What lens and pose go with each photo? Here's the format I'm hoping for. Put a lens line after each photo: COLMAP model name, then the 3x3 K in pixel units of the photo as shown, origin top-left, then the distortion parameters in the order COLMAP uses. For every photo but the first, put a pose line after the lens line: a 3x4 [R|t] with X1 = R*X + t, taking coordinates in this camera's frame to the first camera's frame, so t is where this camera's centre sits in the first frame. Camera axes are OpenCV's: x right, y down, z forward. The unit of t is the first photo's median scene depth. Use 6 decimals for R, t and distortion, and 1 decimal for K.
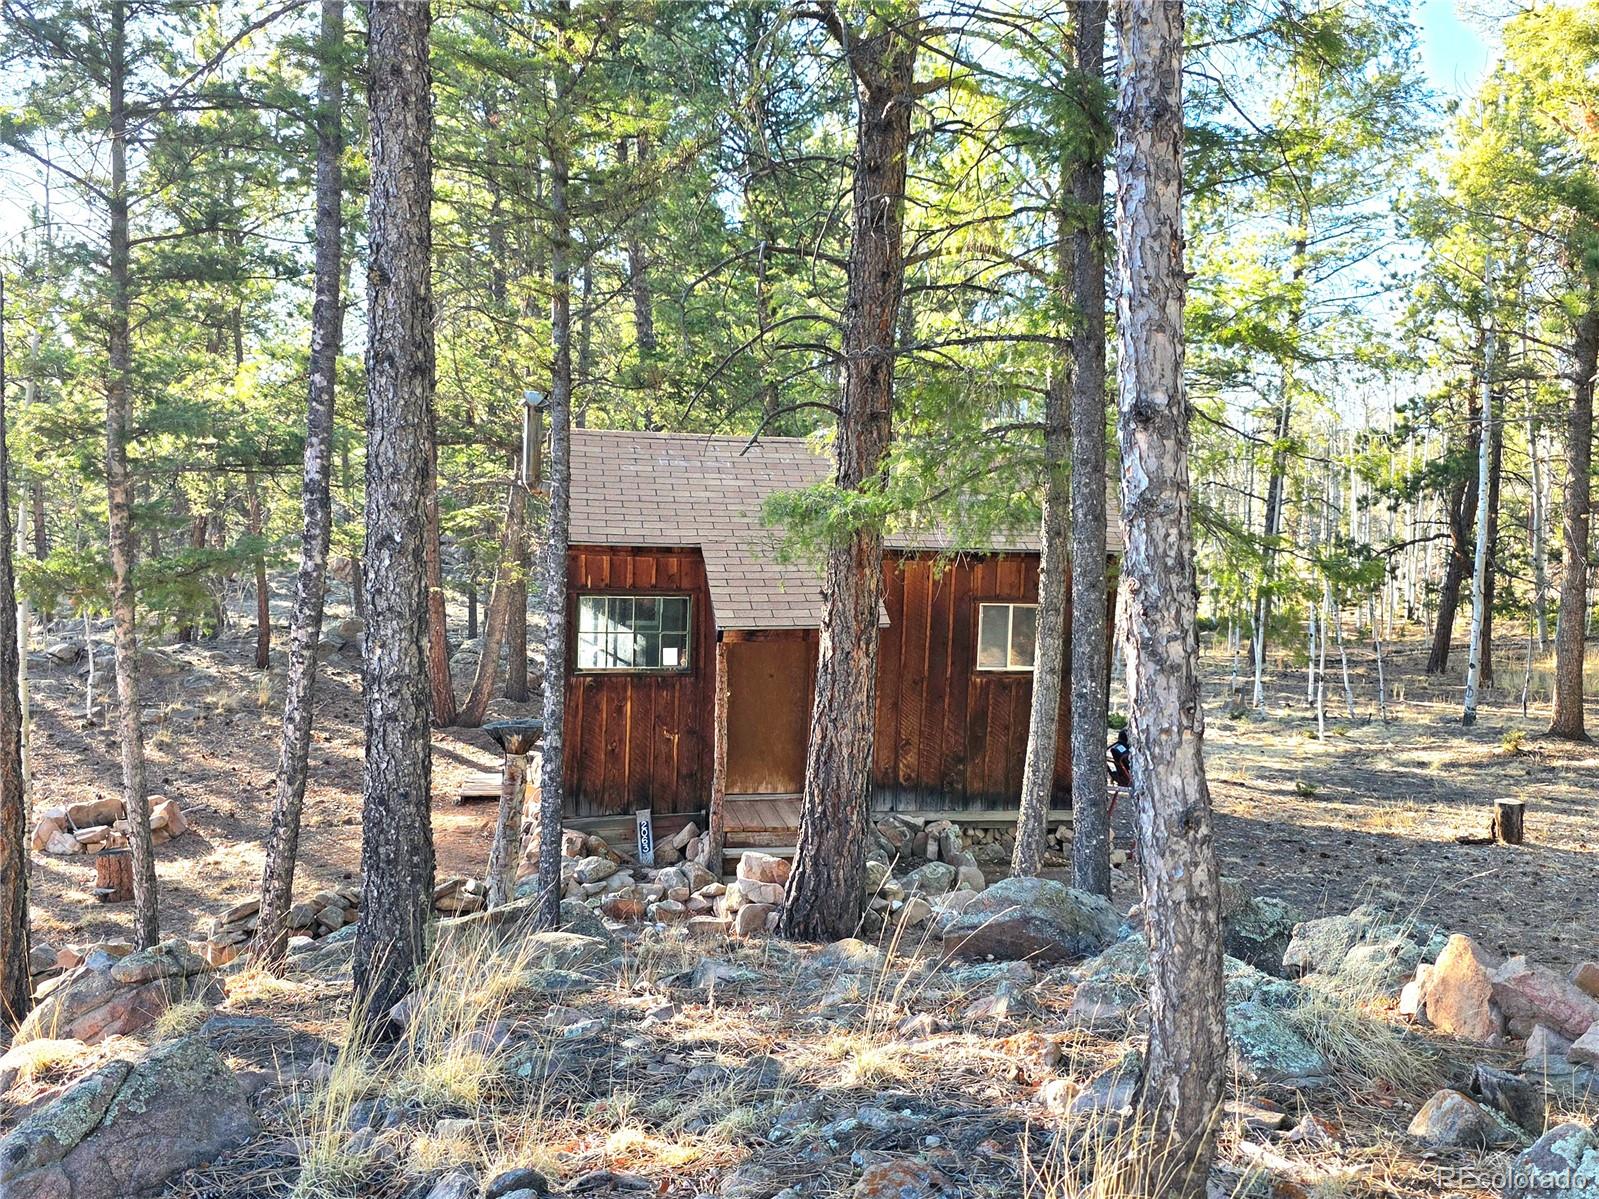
lens RADIAL K [[1507.0, 0, 799.5], [0, 1507.0, 599.5], [0, 0, 1]] dist [0.014797, 0.011234]
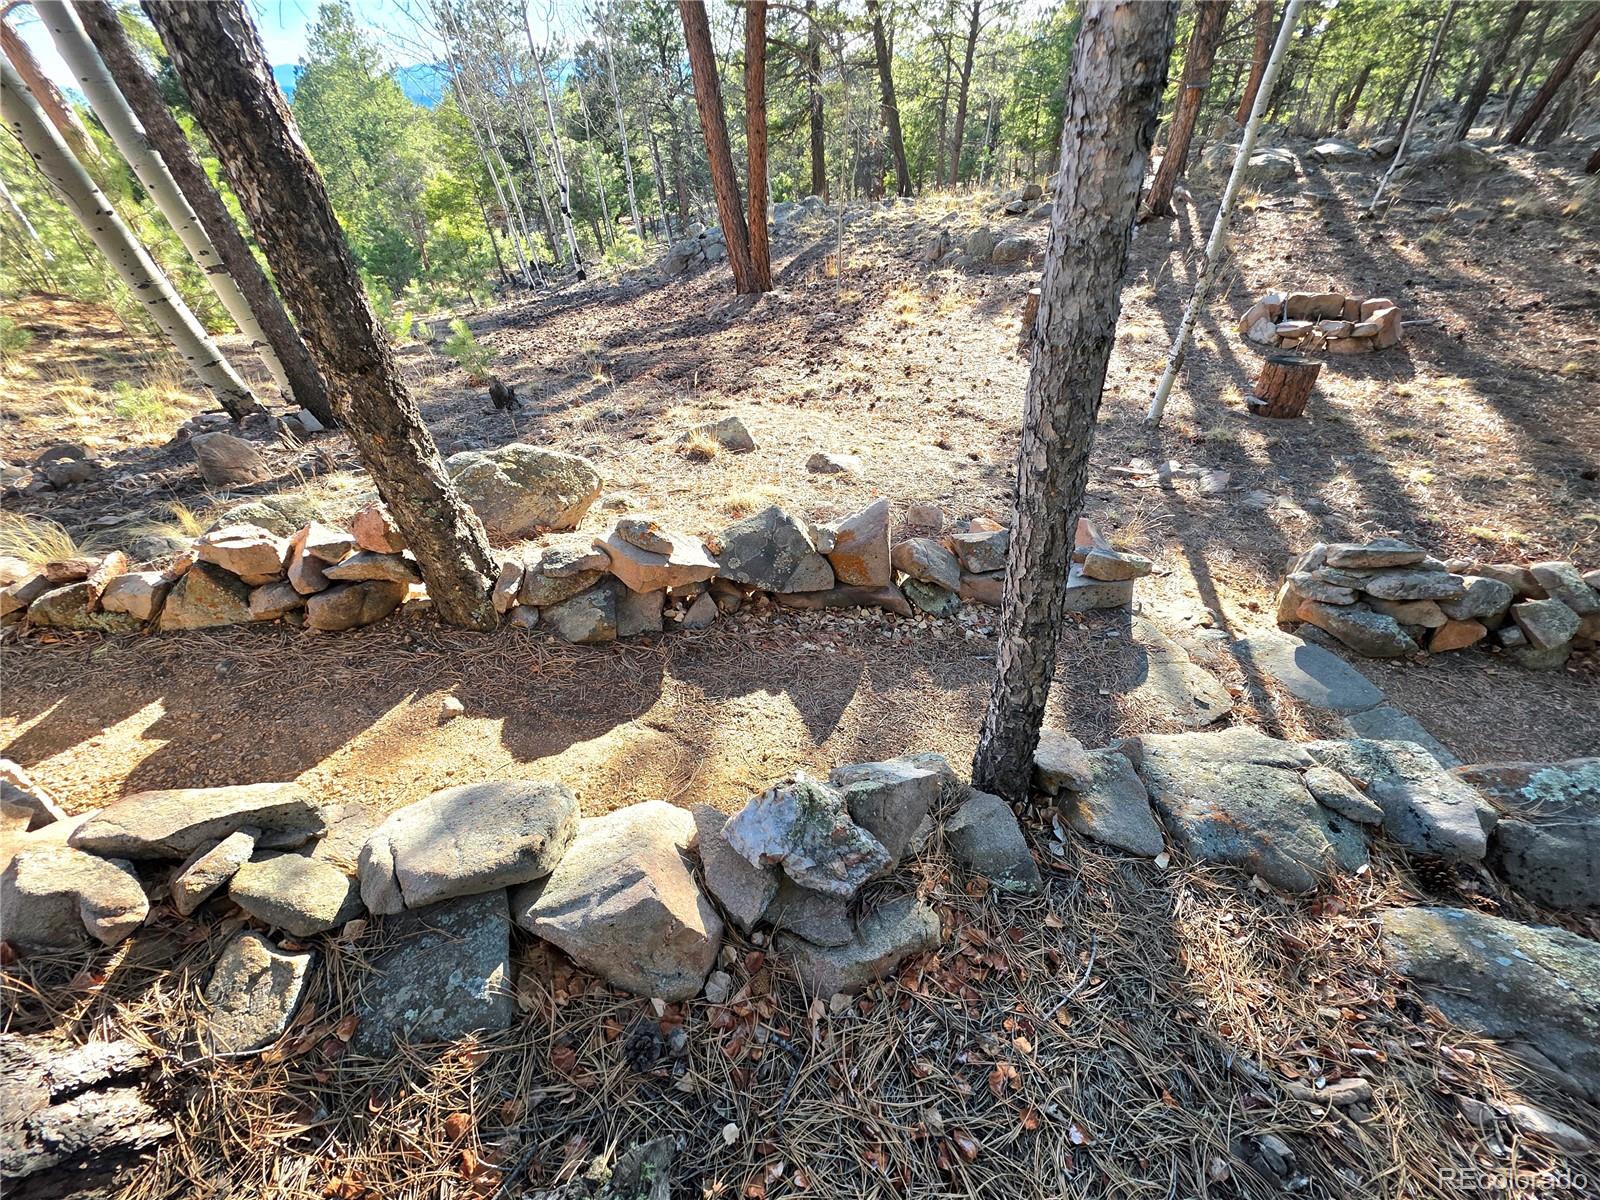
lens RADIAL K [[655.1, 0, 800.0], [0, 655.1, 600.0], [0, 0, 1]] dist [0.007396, -0.000152]
pose [[0.438244, 0.533522, -0.723392, -0.137847], [-0.023145, 0.811224, 0.584278, 0.035707], [0.898558, -0.239313, 0.367862, 0.354953]]
